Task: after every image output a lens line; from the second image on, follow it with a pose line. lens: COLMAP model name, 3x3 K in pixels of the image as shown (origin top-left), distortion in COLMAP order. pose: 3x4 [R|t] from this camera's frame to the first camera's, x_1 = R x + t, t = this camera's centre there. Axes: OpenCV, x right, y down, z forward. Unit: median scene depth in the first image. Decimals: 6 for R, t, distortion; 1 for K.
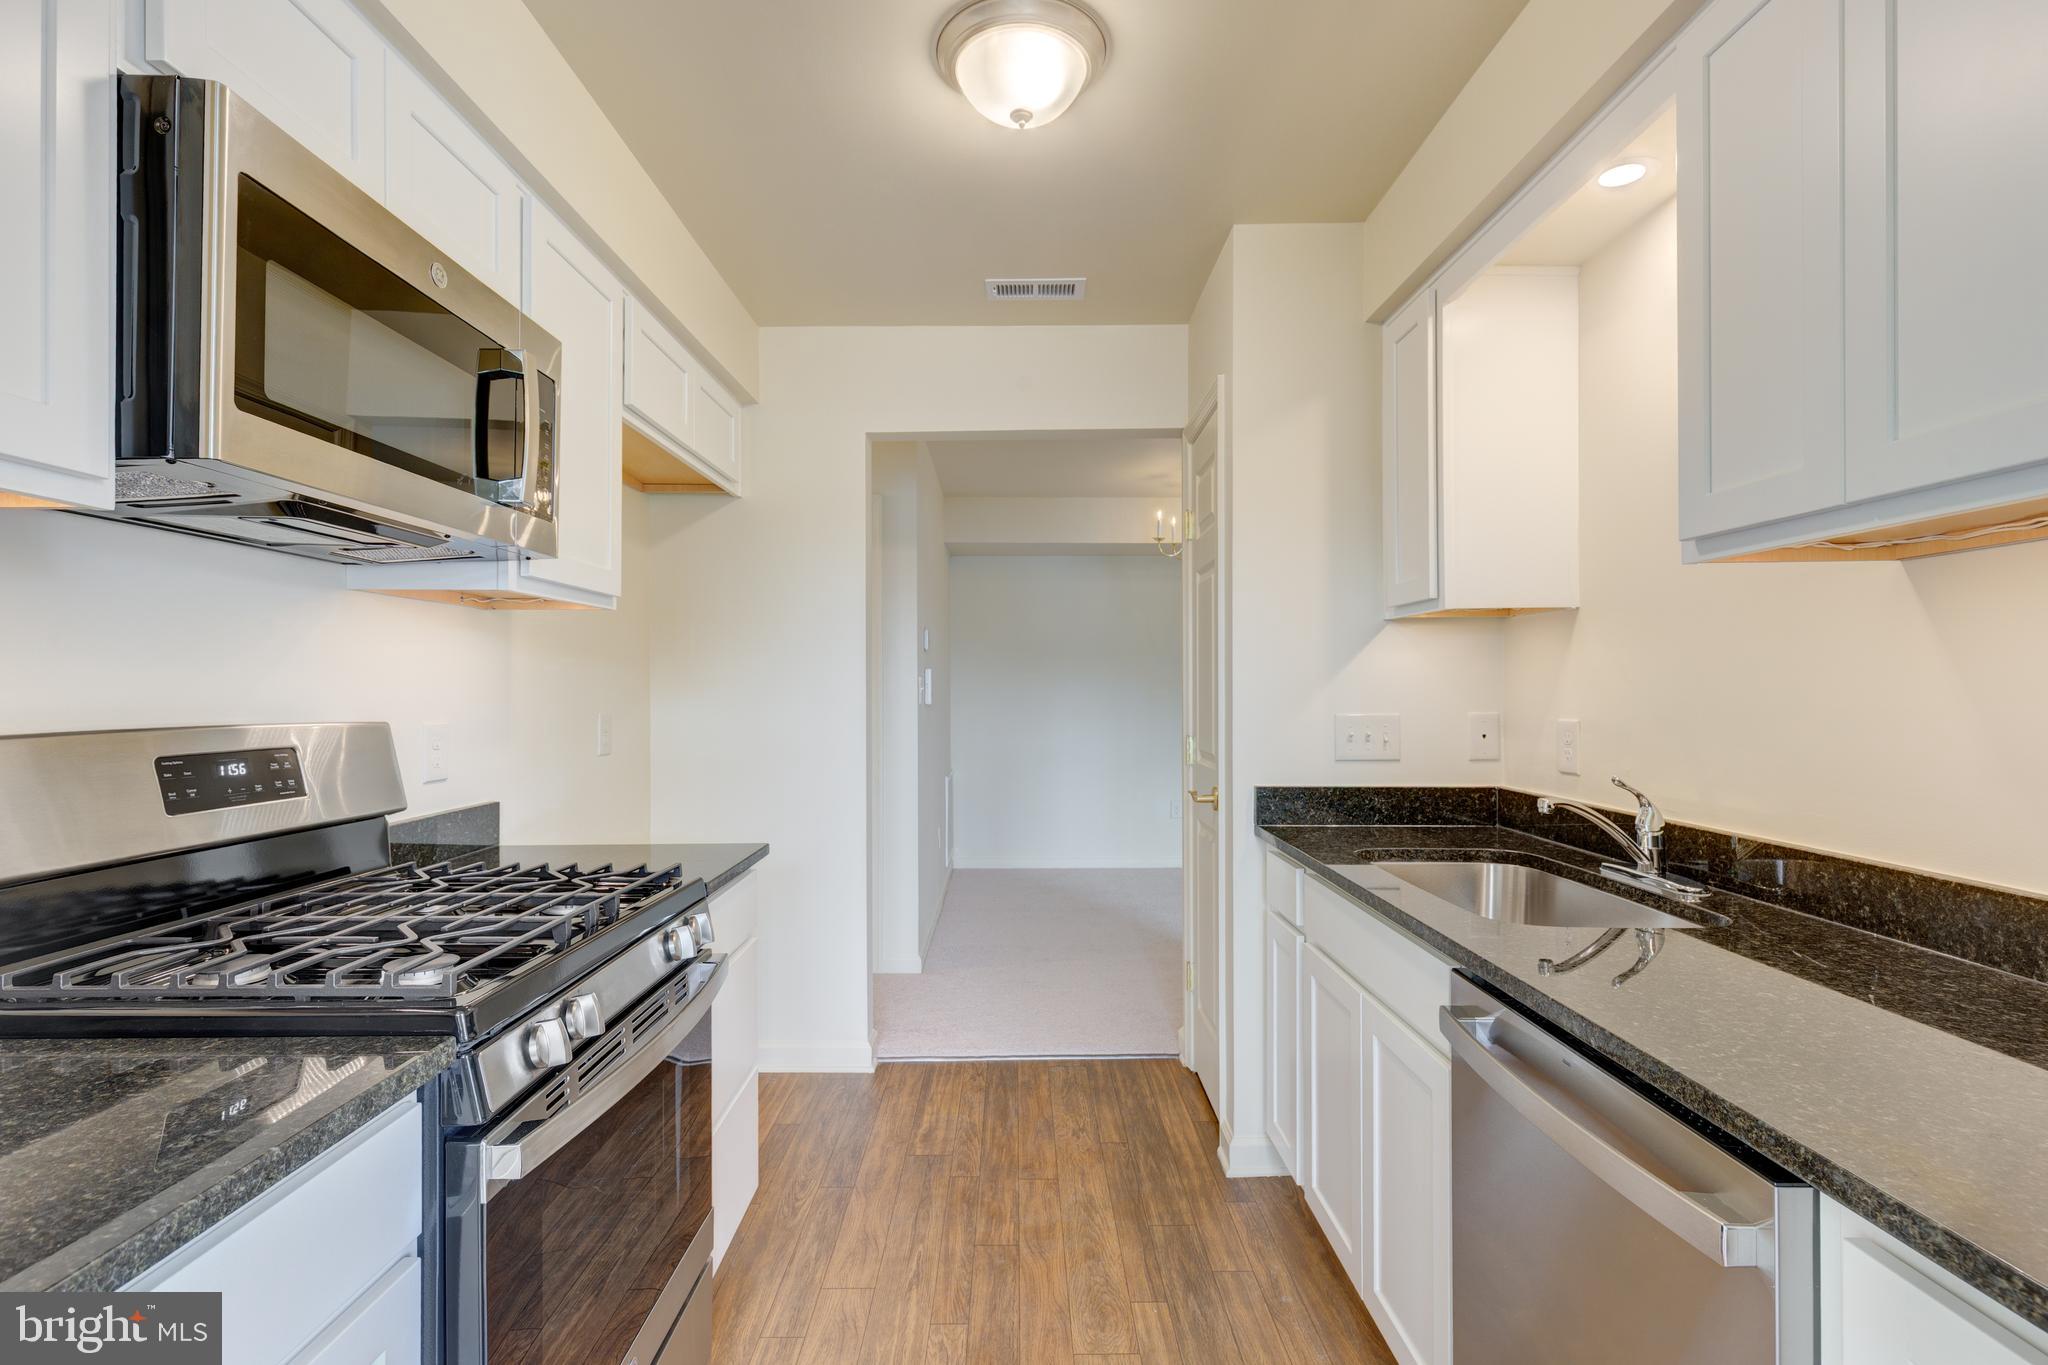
lens RADIAL K [[935.7, 0, 1015.4], [0, 935.7, 697.0], [0, 0, 1]] dist [0.021017, -0.001758]
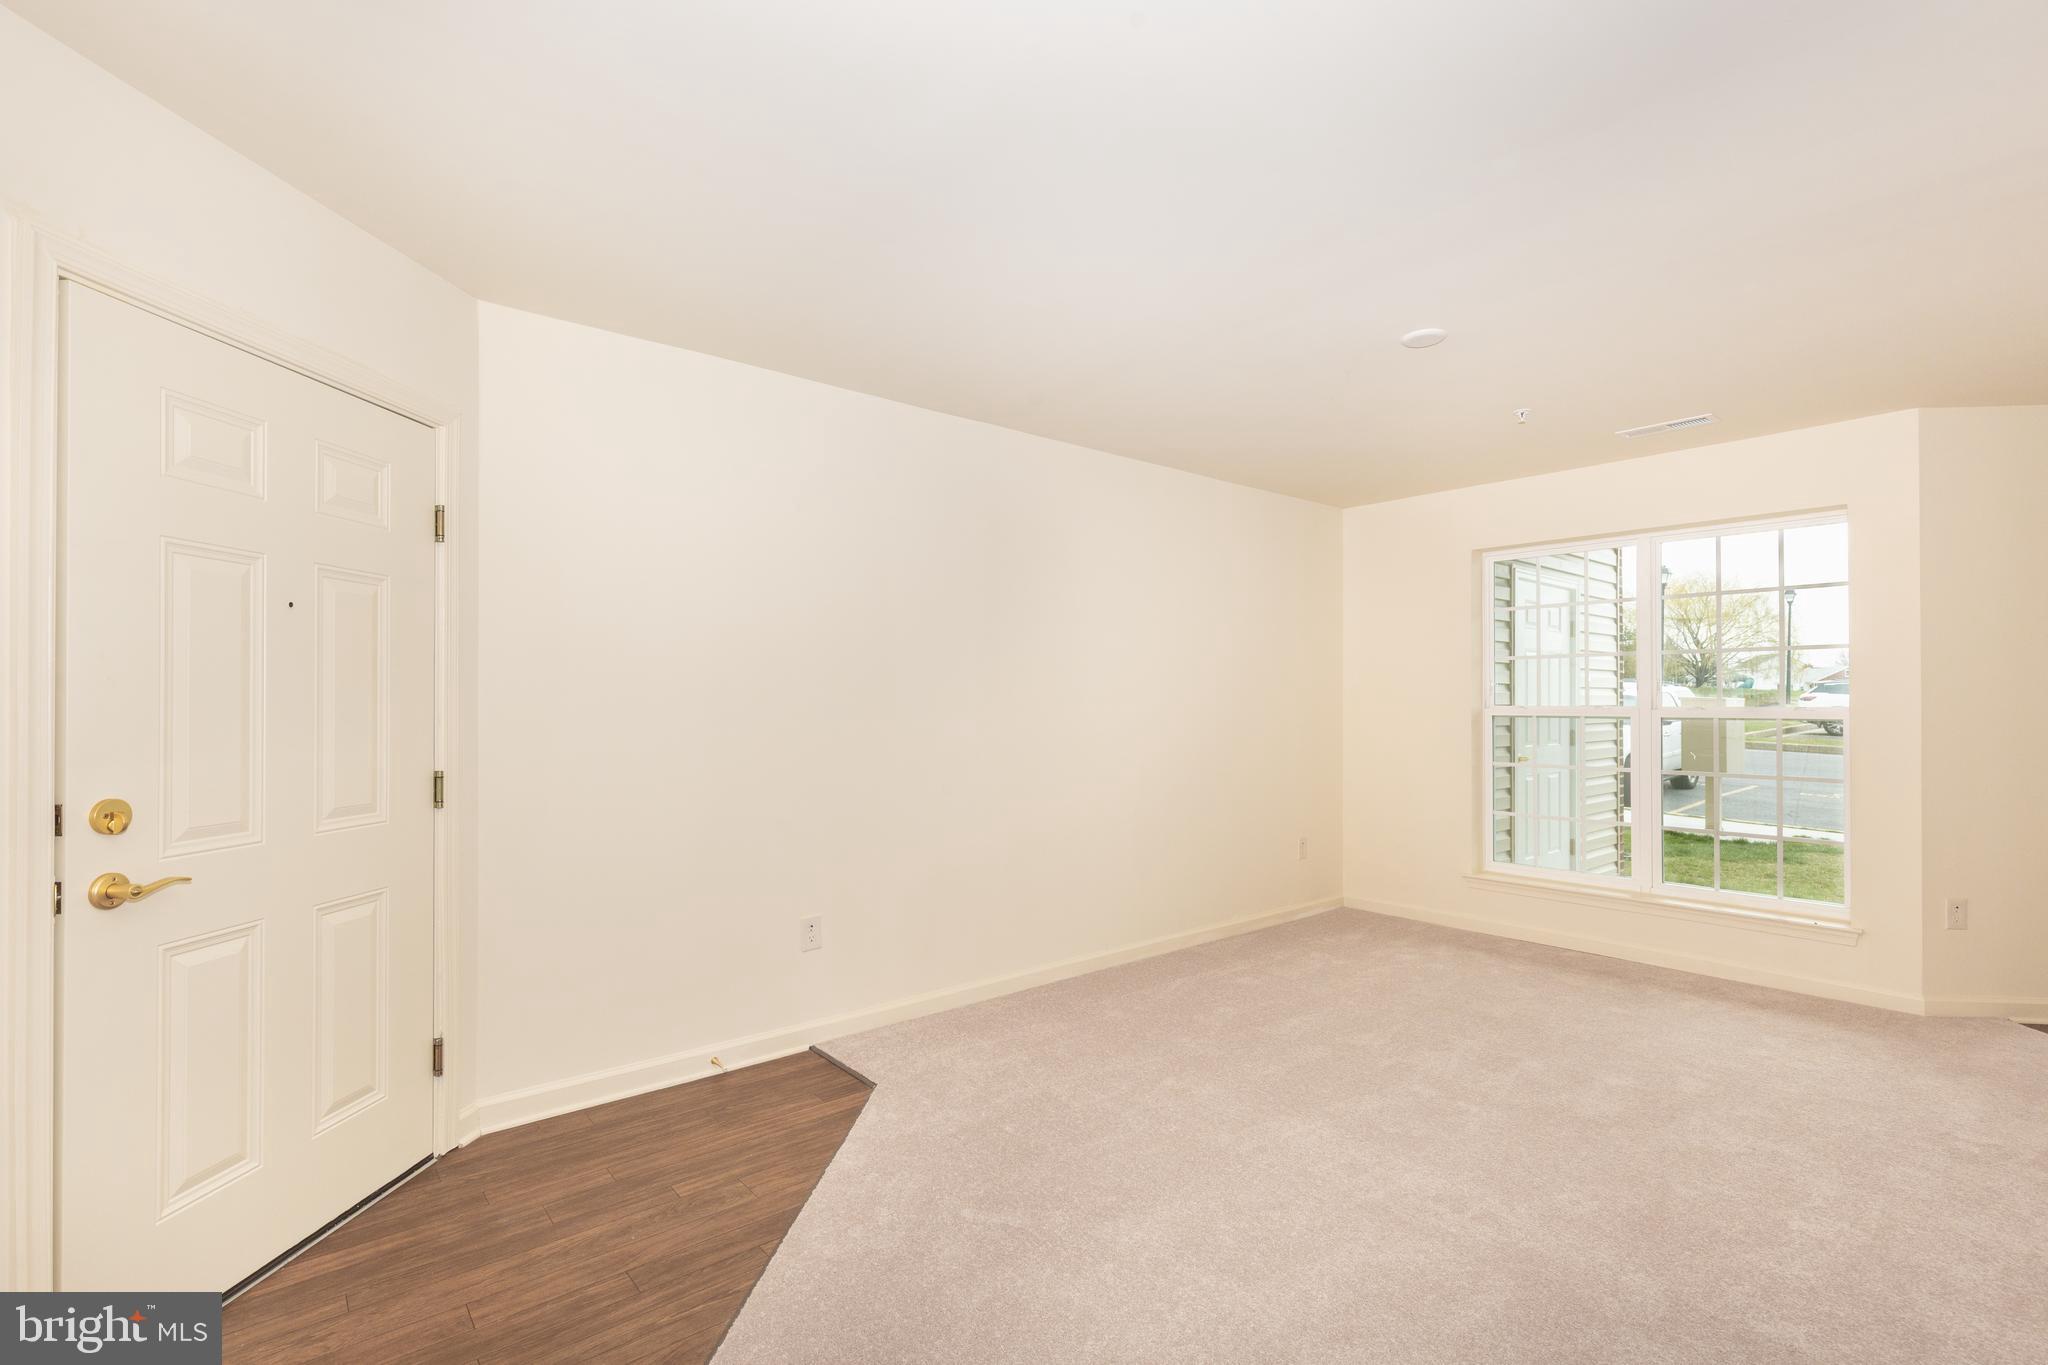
lens RADIAL K [[935.7, 0, 1035.6], [0, 935.7, 698.4], [0, 0, 1]] dist [0.021017, -0.001758]
pose [[-0.642252, 0.001526, 0.766492, -1.022449], [-0.004153, 0.999976, -0.005470, -0.013470], [-0.766482, -0.006697, -0.642230, 1.299406]]
